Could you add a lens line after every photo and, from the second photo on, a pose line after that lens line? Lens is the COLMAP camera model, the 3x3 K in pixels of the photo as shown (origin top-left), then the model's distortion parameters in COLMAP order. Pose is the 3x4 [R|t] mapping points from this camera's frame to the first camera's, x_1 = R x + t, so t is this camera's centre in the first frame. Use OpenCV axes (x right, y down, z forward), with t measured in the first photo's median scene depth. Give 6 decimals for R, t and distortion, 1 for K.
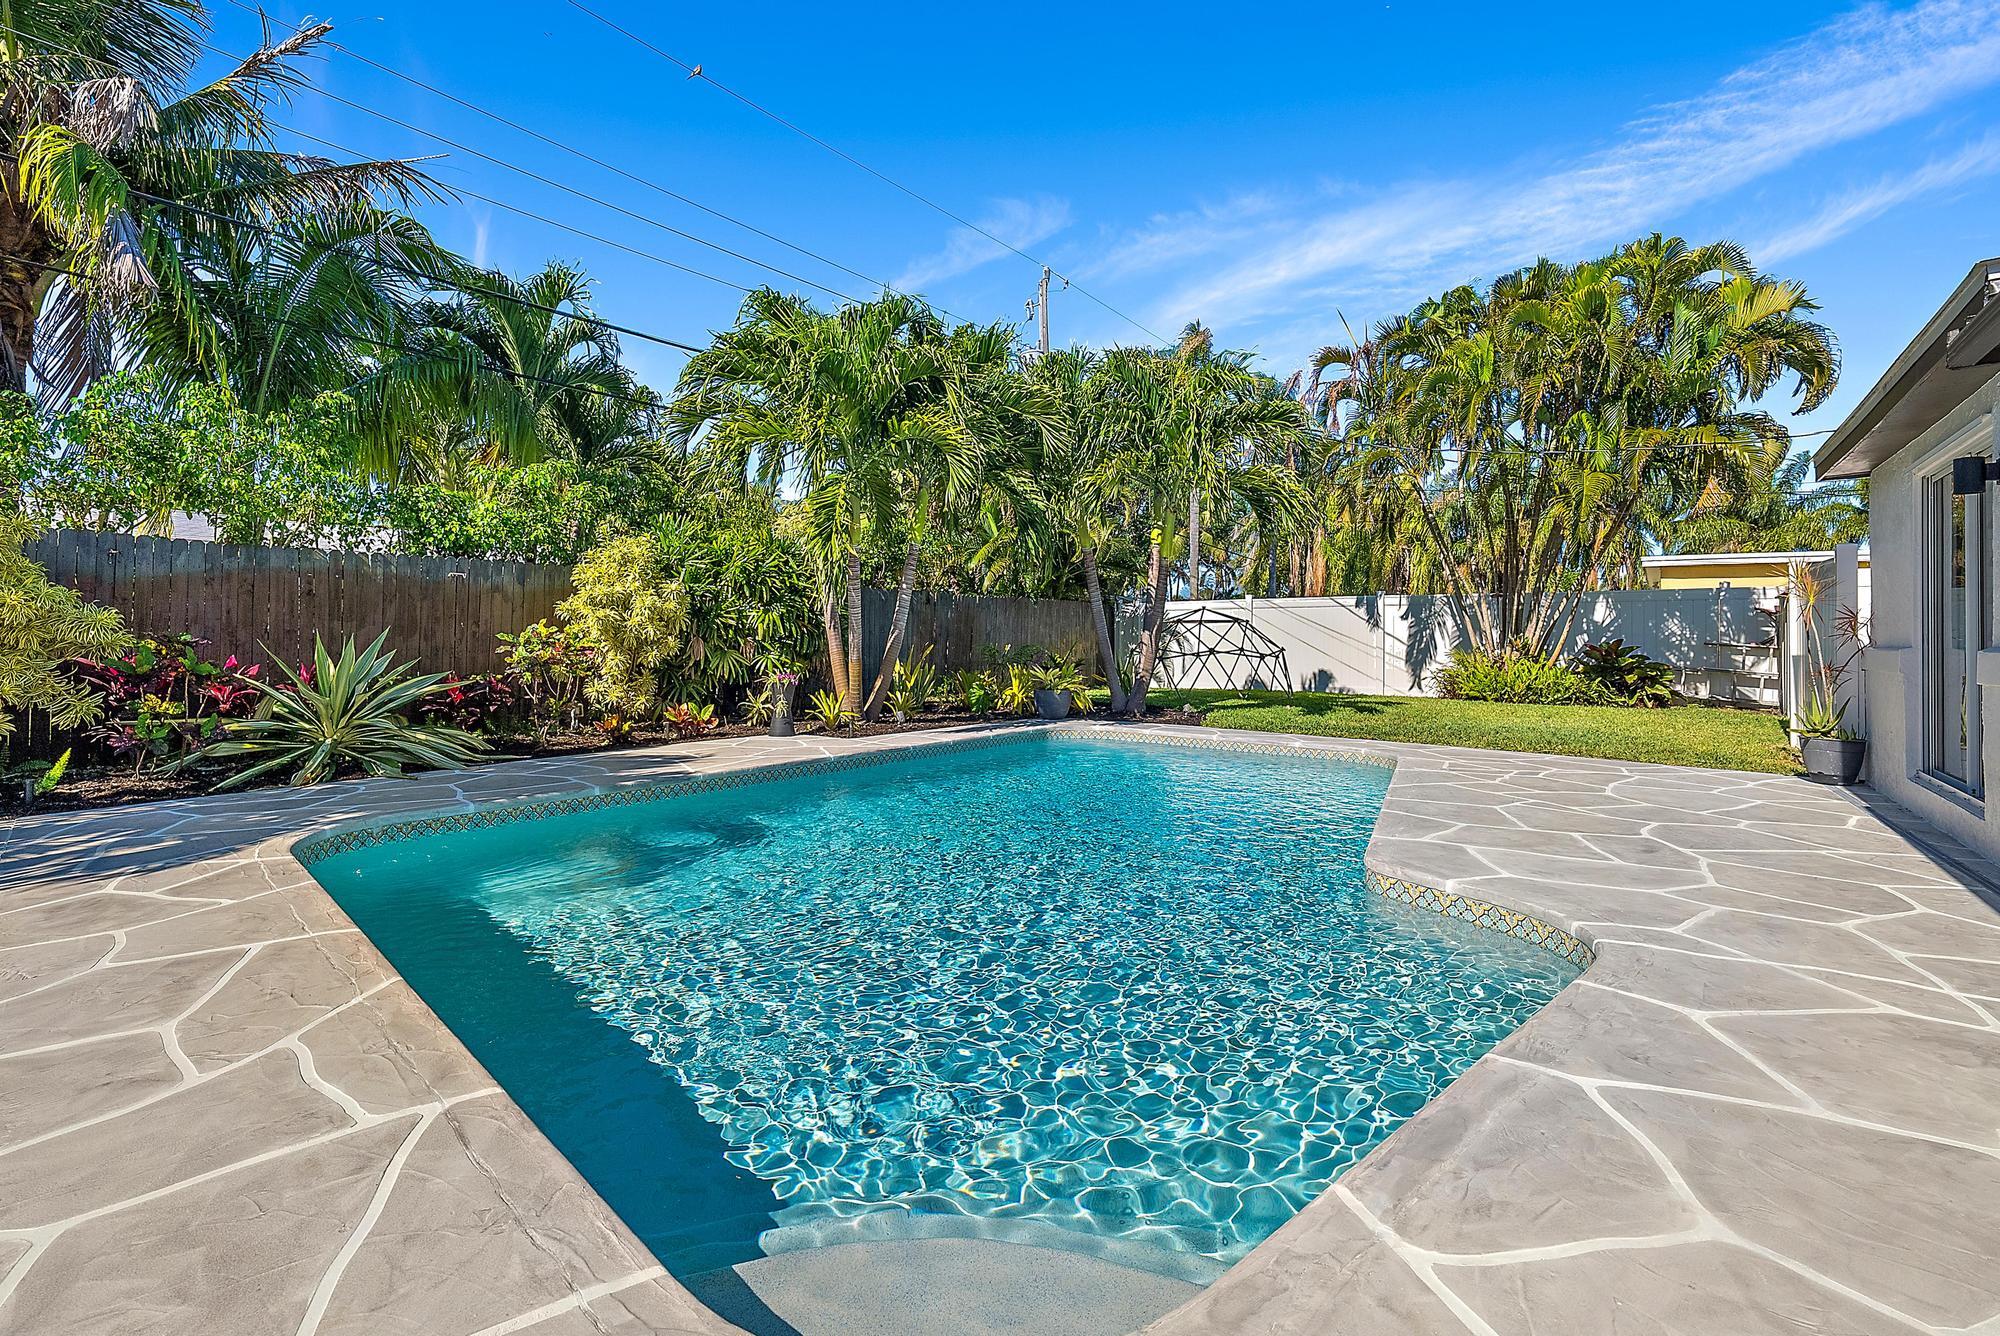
lens RADIAL K [[917.0, 0, 992.5], [0, 917.0, 611.5], [0, 0, 1]] dist [-0.003293, -0.000023]
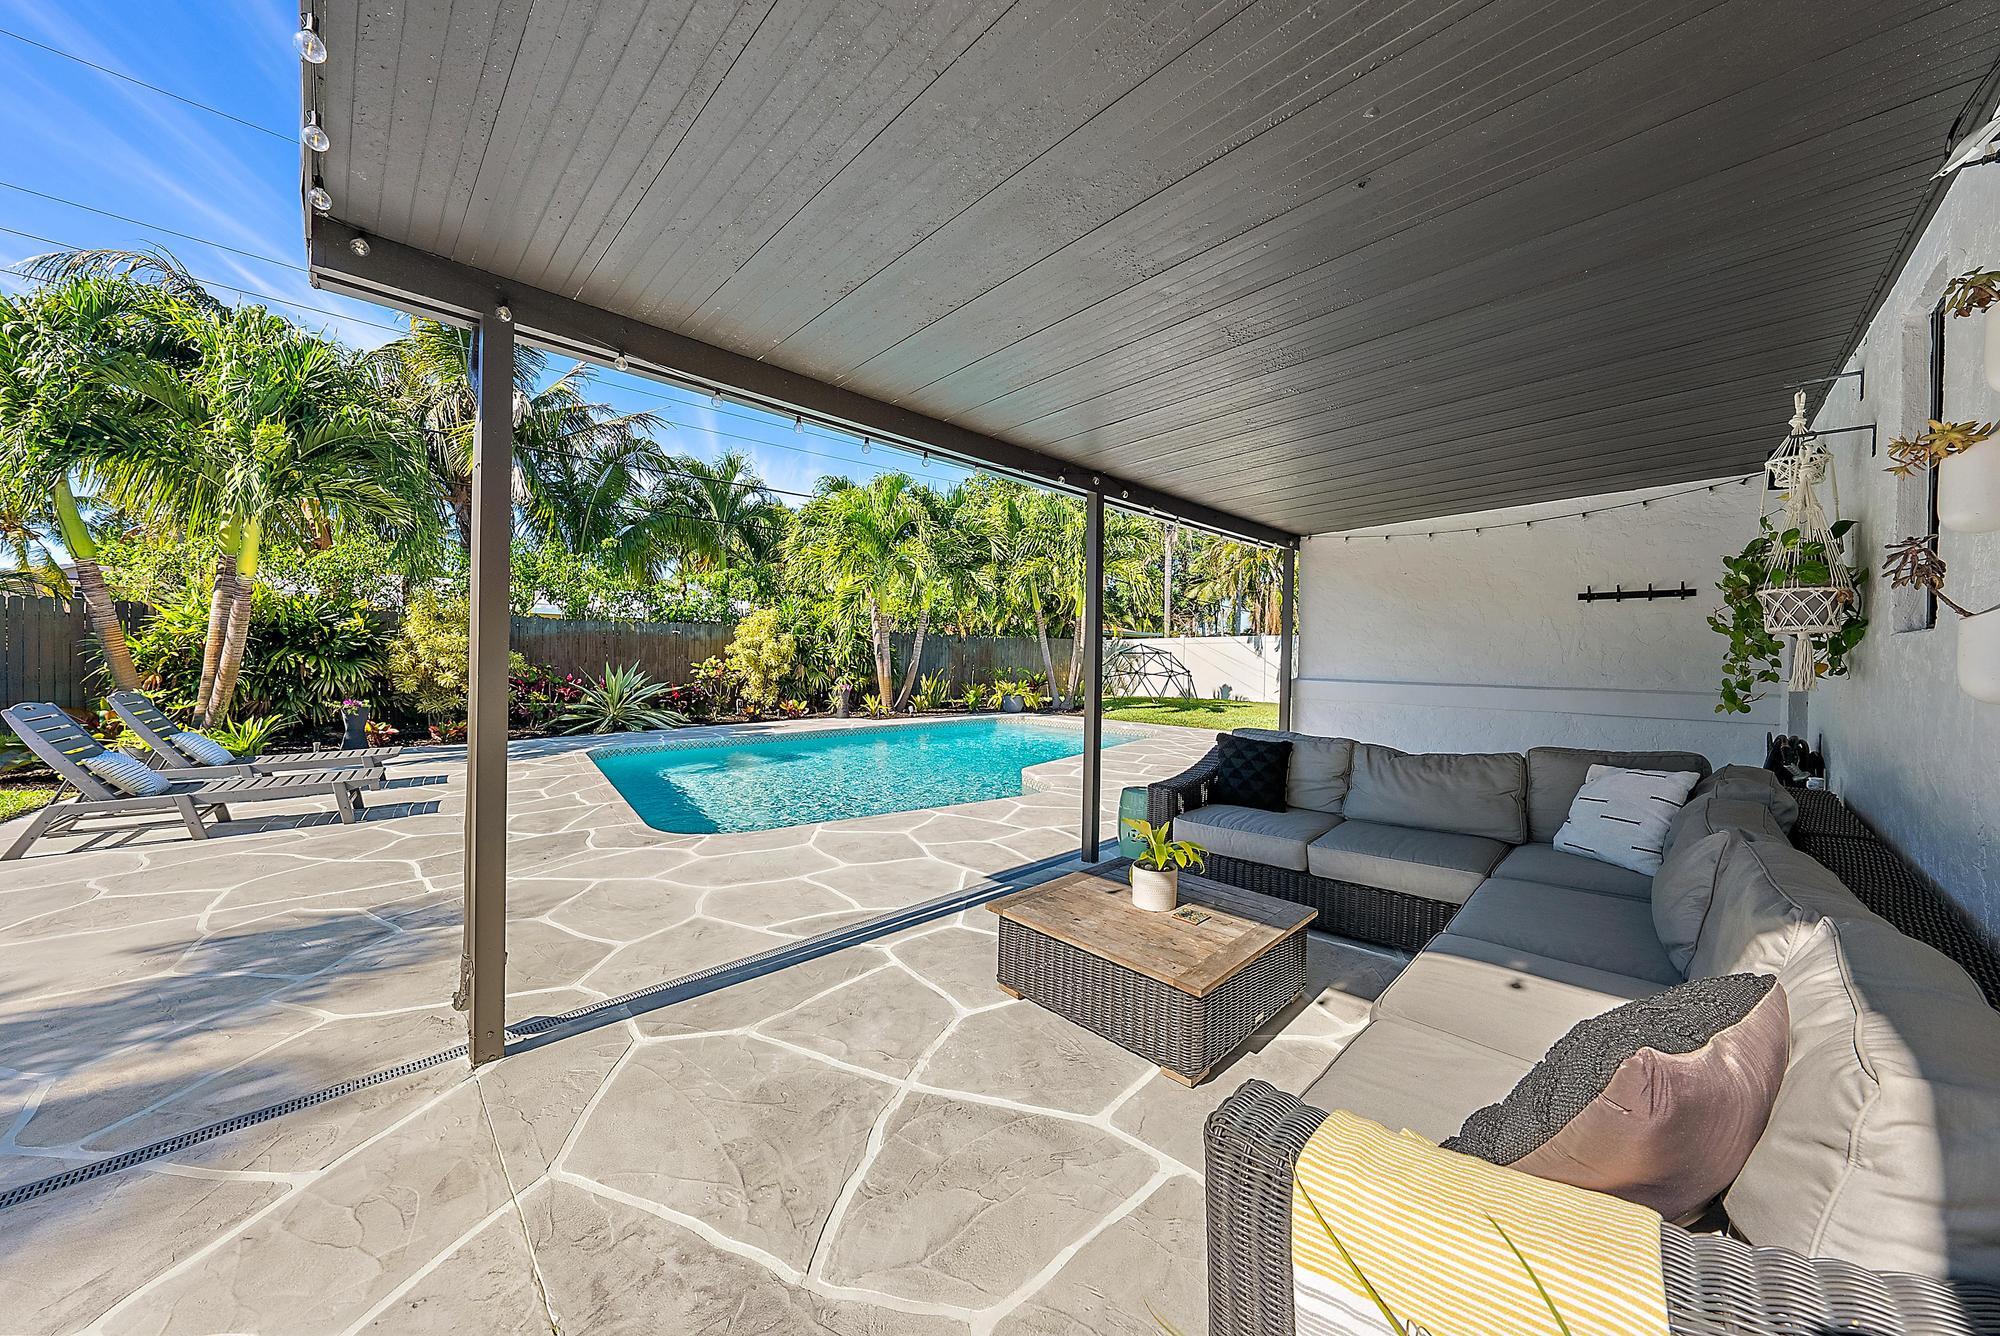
lens RADIAL K [[694.0, 0, 1001.3], [0, 694.0, 664.1], [0, 0, 1]] dist [-0.000872, -0.000017]
pose [[0.988502, 0.002911, -0.151181, 0.290004], [0.002518, 0.999359, 0.035704, -0.021185], [0.151188, -0.035674, 0.987861, -0.314002]]
